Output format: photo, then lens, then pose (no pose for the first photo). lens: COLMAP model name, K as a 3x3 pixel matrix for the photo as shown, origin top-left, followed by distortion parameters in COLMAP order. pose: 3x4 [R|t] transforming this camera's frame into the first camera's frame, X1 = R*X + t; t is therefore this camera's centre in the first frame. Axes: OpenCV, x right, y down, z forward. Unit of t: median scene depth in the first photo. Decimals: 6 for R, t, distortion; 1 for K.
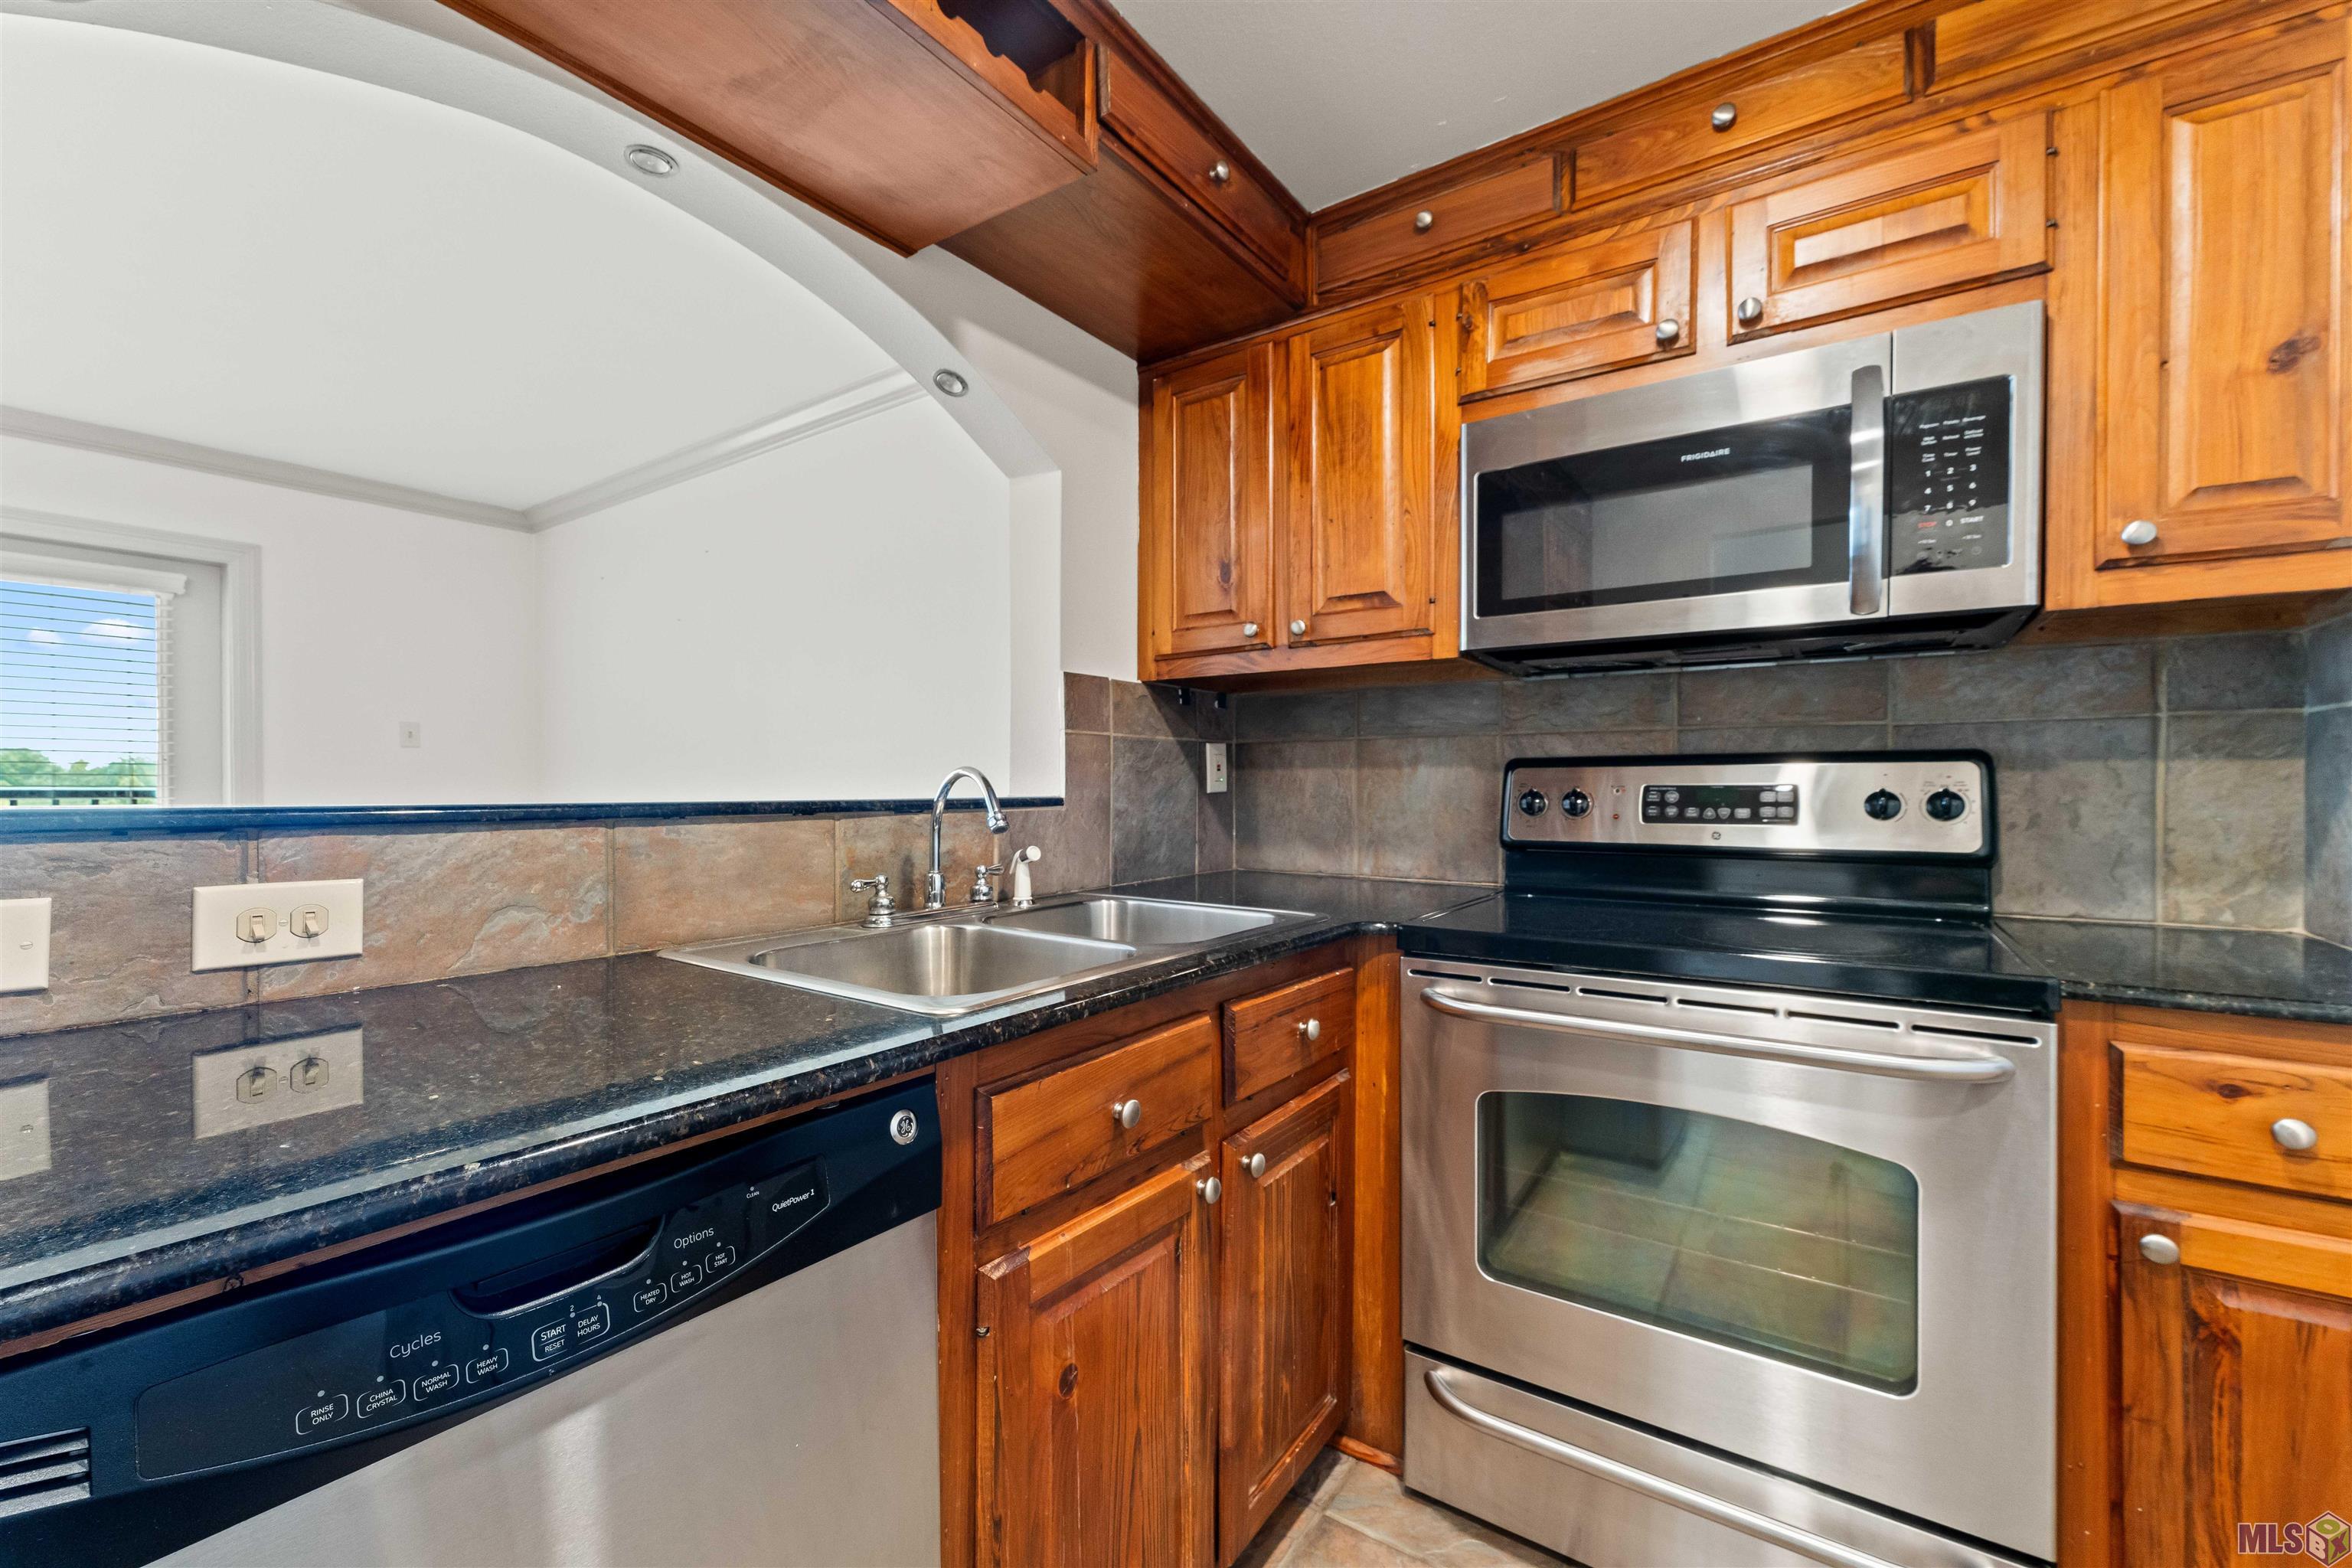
lens RADIAL K [[968.5, 0, 1141.2], [0, 968.5, 801.8], [0, 0, 1]] dist [-0.003323, 0.000302]
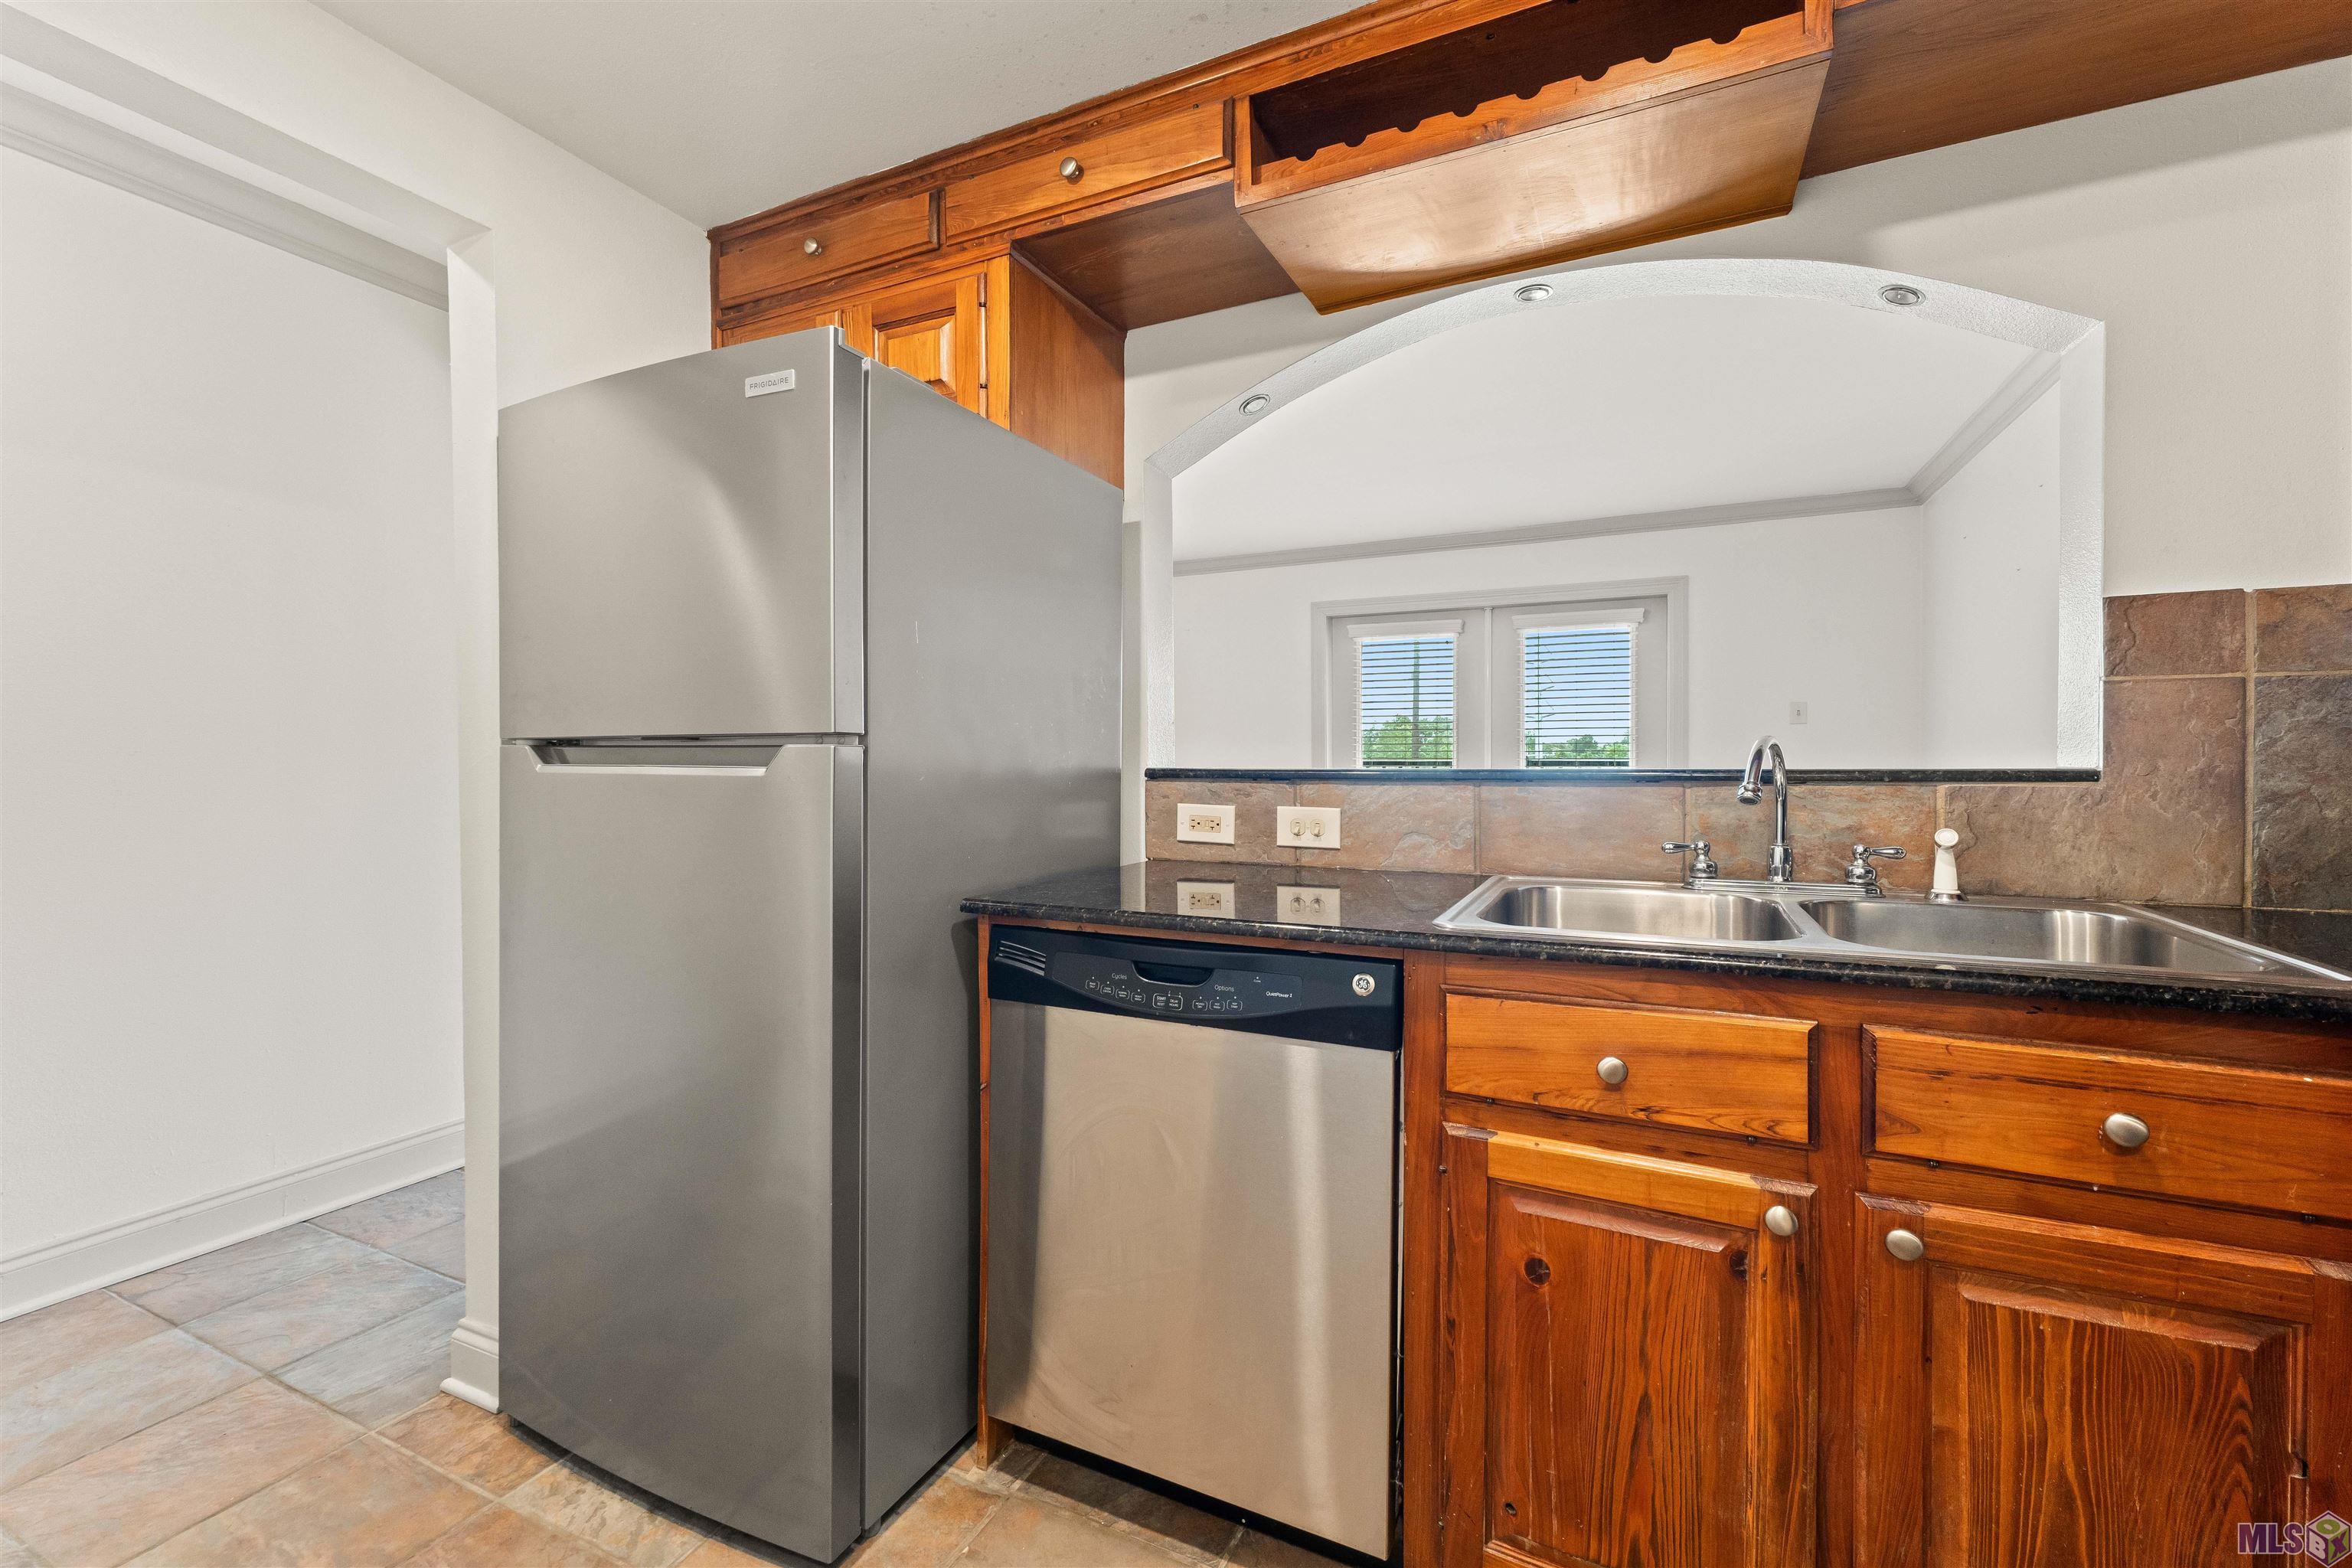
lens RADIAL K [[968.5, 0, 1213.7], [0, 968.5, 784.7], [0, 0, 1]] dist [-0.003323, 0.000302]
pose [[0.205143, 0.022849, -0.978465, 0.695061], [-0.012252, 0.999709, 0.020776, -0.000978], [0.978655, 0.007726, 0.205364, 0.275406]]
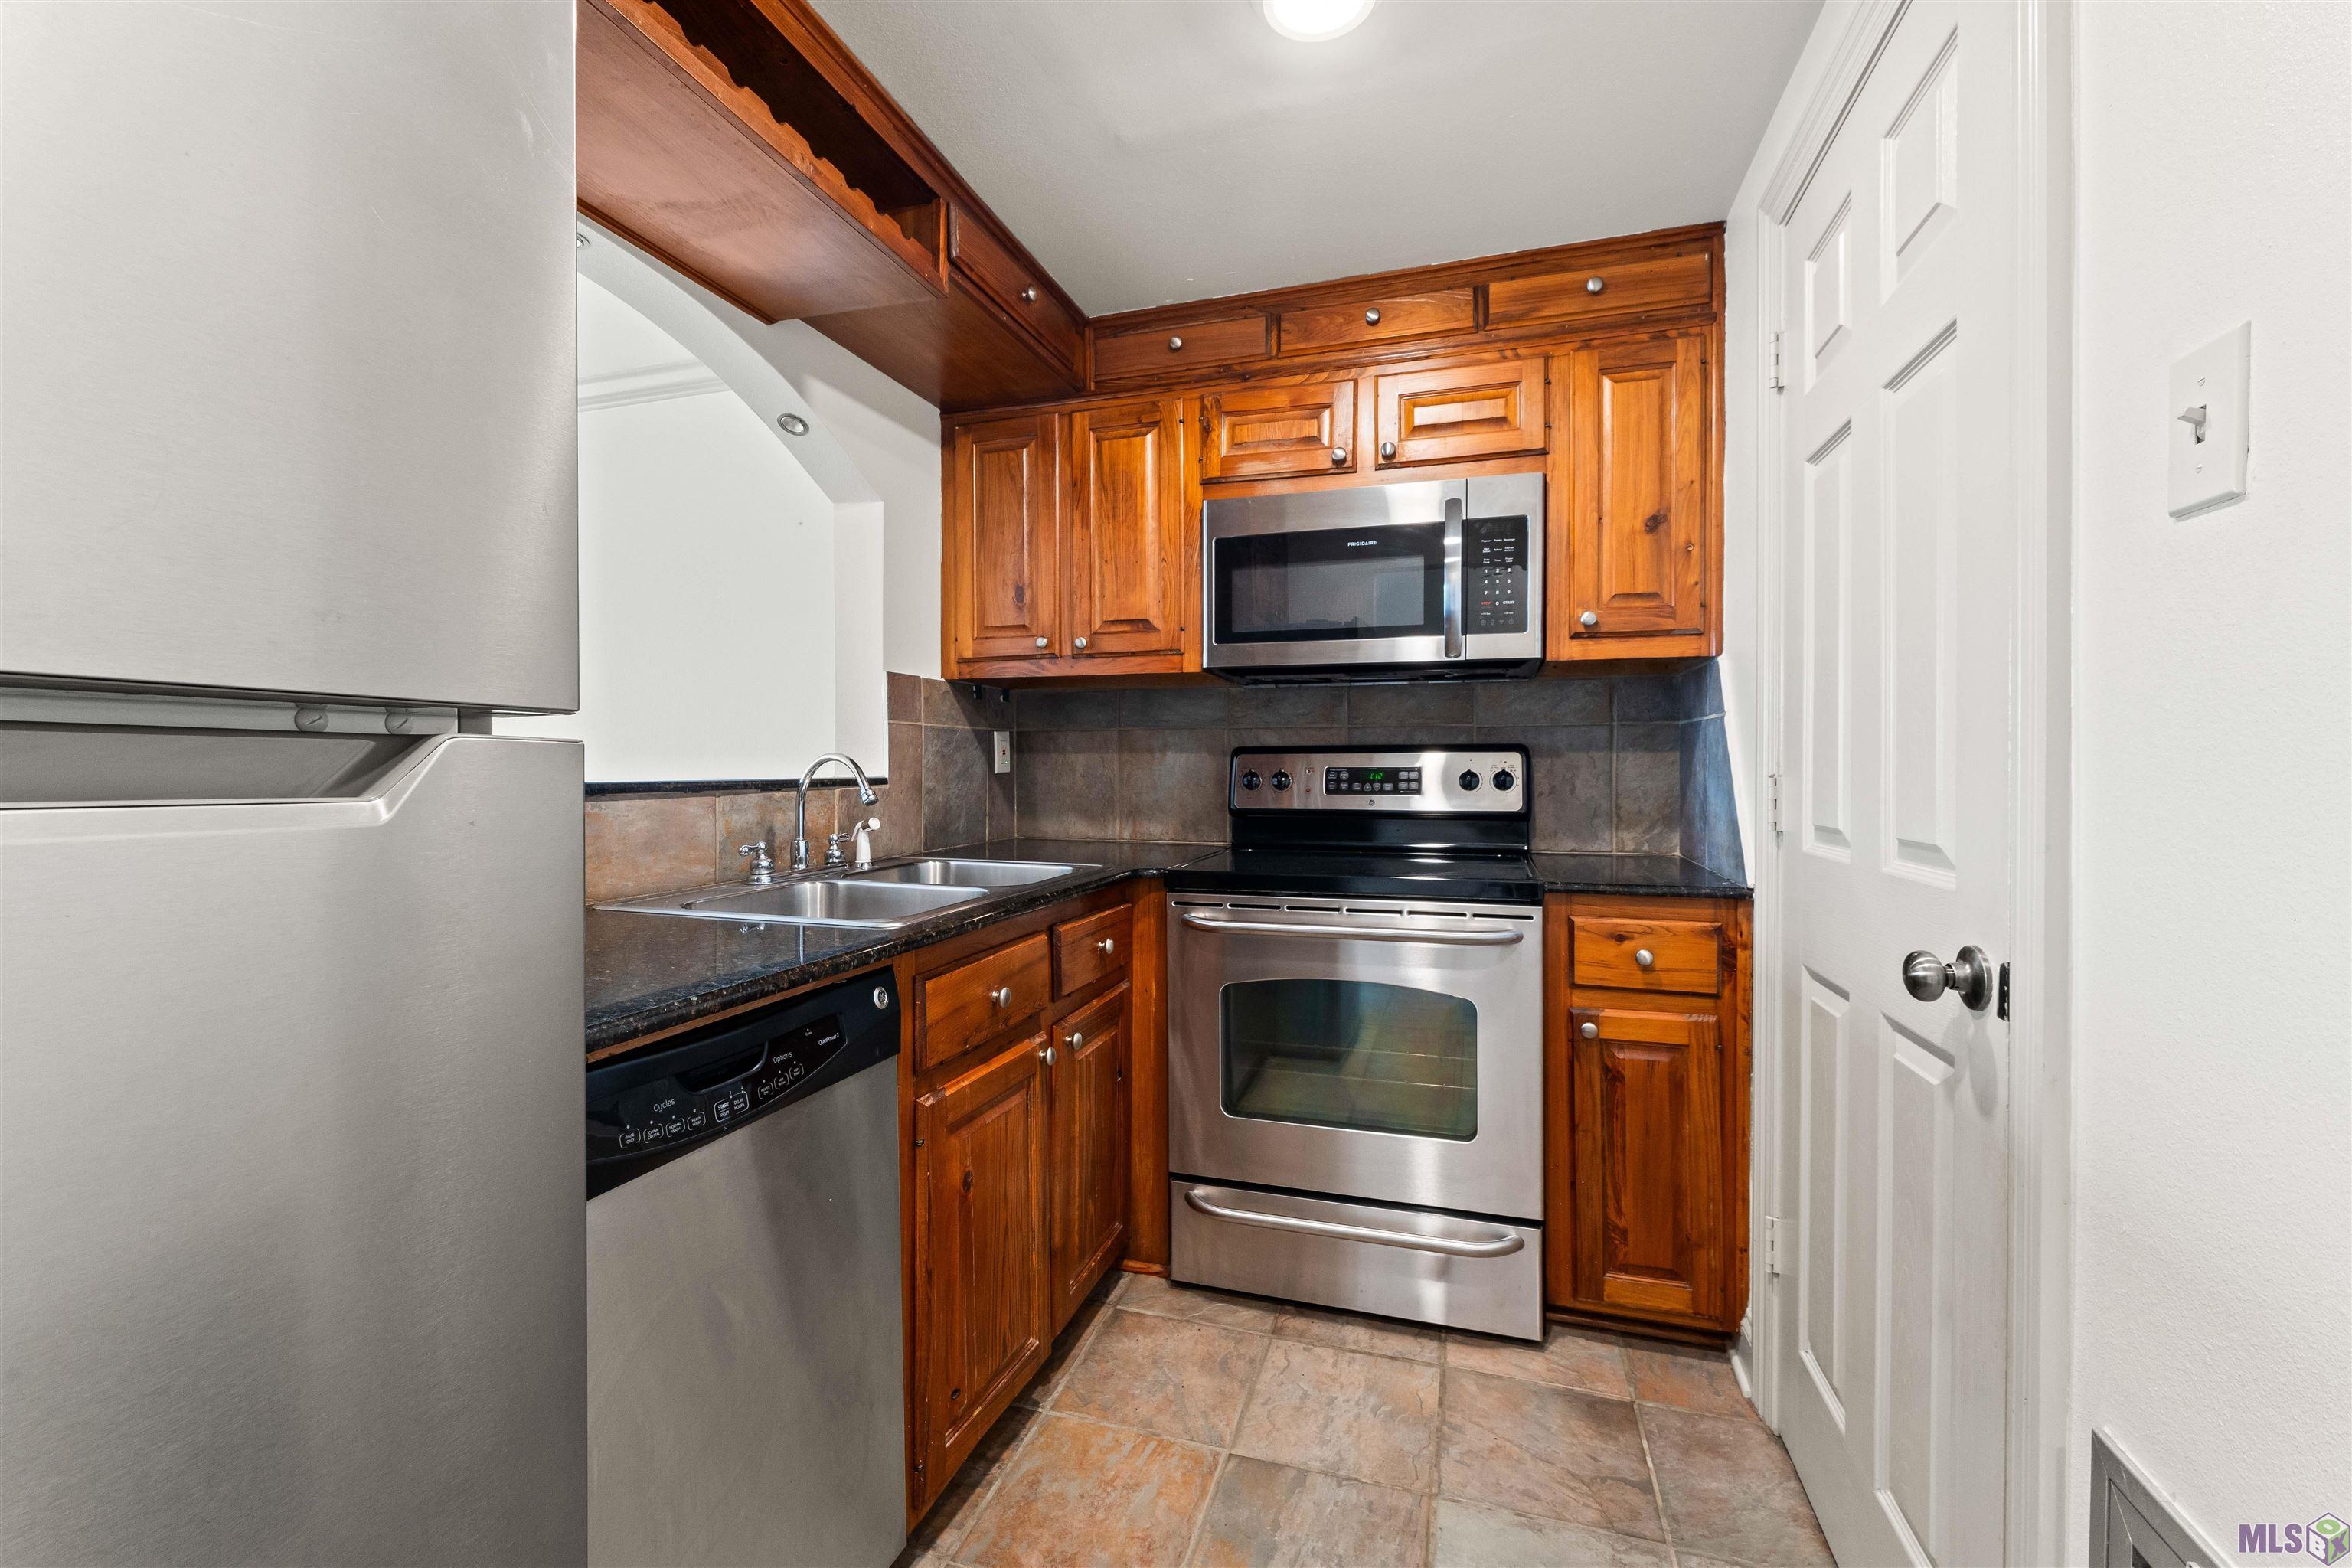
lens RADIAL K [[968.5, 0, 1180.6], [0, 968.5, 781.2], [0, 0, 1]] dist [-0.003323, 0.000302]
pose [[0.946835, -0.004835, 0.321682, -0.170234], [0.005065, 0.999987, 0.000121, 0.002351], [-0.321678, 0.001515, 0.946848, -0.336989]]
